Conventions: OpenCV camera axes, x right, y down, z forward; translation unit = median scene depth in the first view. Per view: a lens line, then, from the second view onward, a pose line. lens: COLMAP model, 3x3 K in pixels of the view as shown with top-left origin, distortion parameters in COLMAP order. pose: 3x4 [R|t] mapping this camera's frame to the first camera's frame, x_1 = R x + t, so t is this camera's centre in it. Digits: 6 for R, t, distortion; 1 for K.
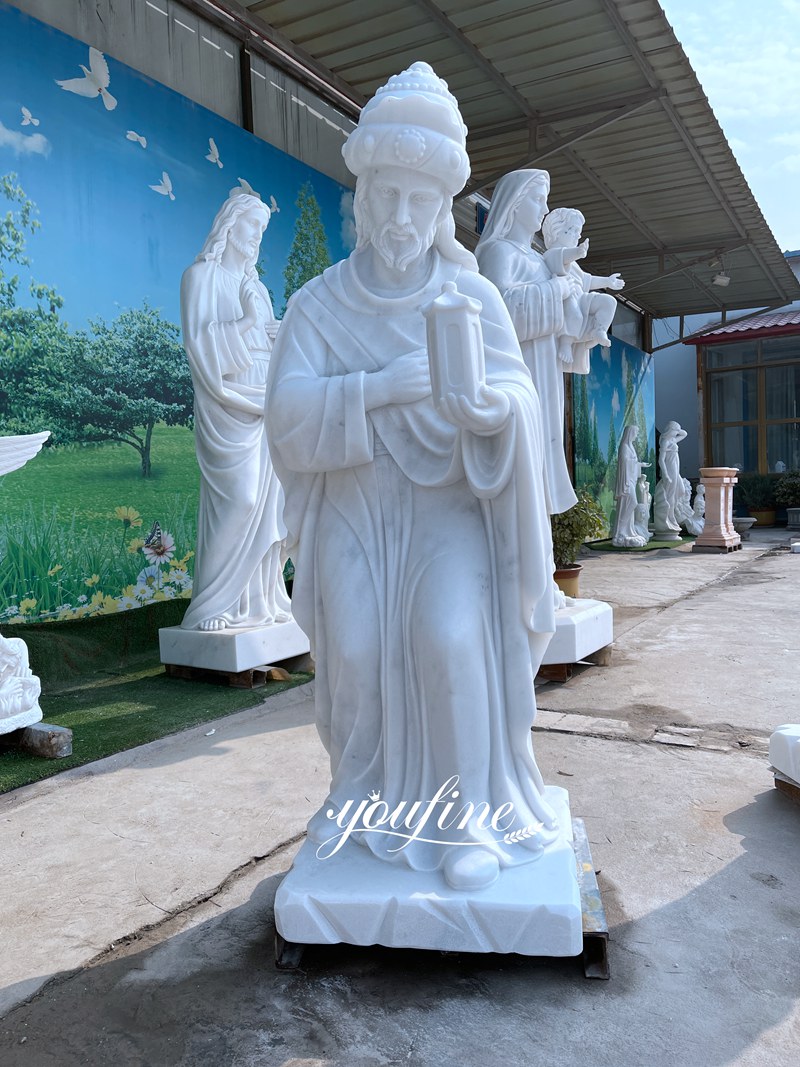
lens RADIAL K [[813.7, 0, 400.0], [0, 813.7, 533.5], [0, 0, 1]] dist [0.066939, -0.077770]
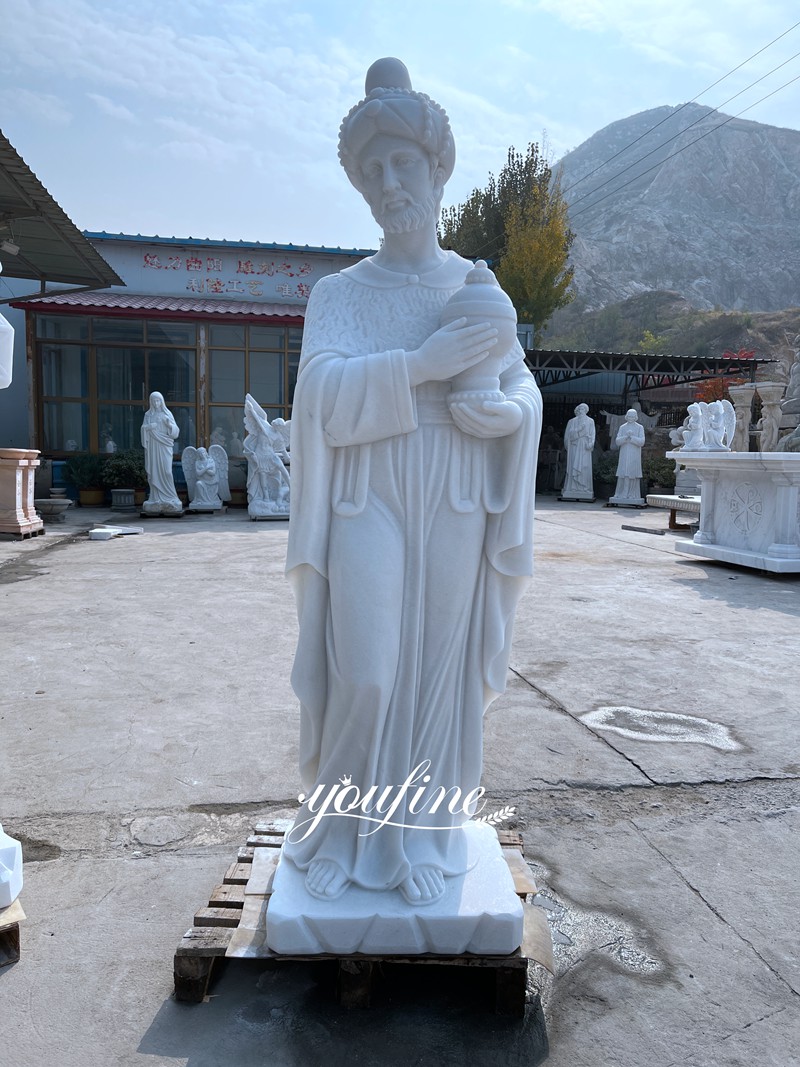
lens RADIAL K [[808.2, 0, 394.9], [0, 808.2, 534.1], [0, 0, 1]] dist [0.062082, -0.059380]
pose [[0.761222, -0.004242, 0.648477, 0.185534], [-0.025196, 0.999030, 0.036112, -0.045395], [-0.648002, -0.043828, 0.760377, 0.002991]]
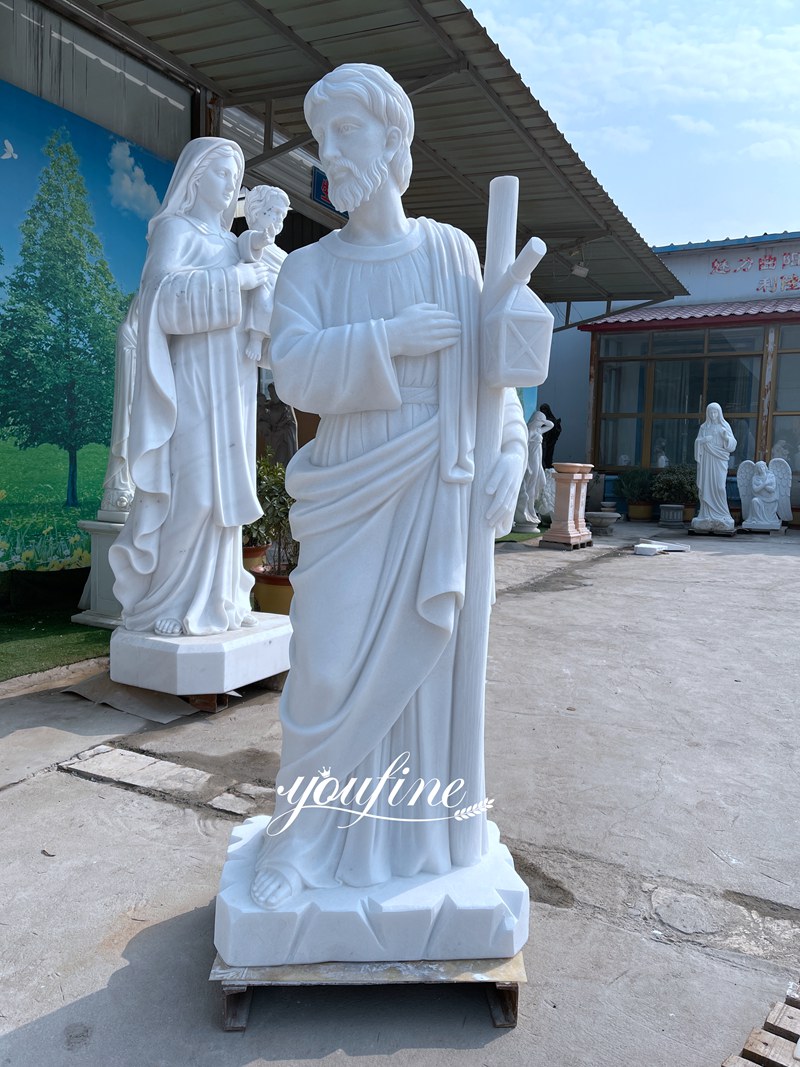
lens RADIAL K [[813.7, 0, 400.0], [0, 813.7, 533.5], [0, 0, 1]] dist [0.066939, -0.077770]
pose [[0.996197, 0.059112, 0.064009, 0.208452], [-0.062017, 0.997088, 0.044389, -0.044388], [-0.061199, -0.048189, 0.996962, 0.051865]]
